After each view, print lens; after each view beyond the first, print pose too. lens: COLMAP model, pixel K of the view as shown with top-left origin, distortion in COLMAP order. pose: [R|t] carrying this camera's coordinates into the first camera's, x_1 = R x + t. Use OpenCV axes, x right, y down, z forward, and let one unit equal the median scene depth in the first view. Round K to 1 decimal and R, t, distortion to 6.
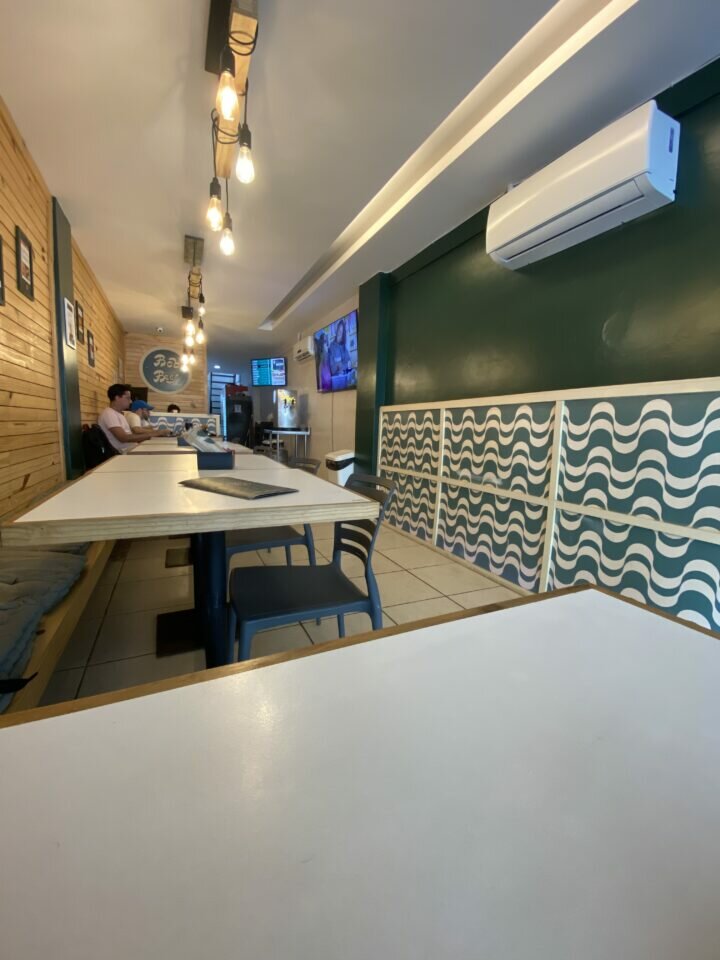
lens RADIAL K [[412.4, 0, 364.5], [0, 412.4, 479.1], [0, 0, 1]] dist [0.000307, 0.000015]
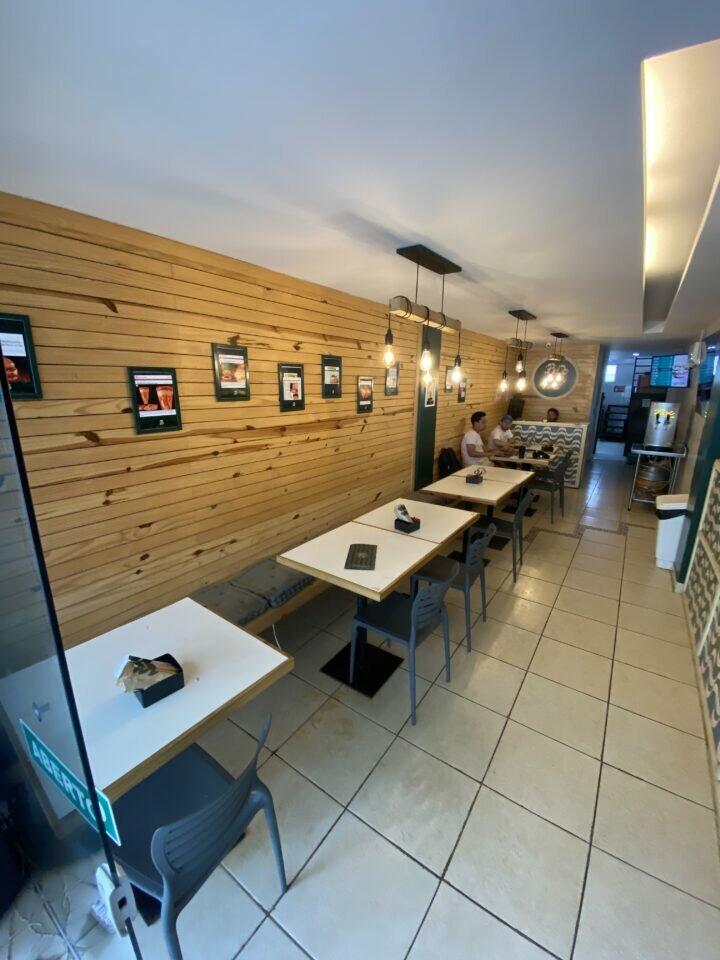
lens RADIAL K [[388.2, 0, 364.6], [0, 388.2, 483.4], [0, 0, 1]] dist [-0.000307, -0.000017]
pose [[0.503821, 0.176280, -0.845630, 0.209998], [-0.085700, 0.984326, 0.154133, -0.120768], [0.859546, -0.005185, 0.511032, 0.051080]]
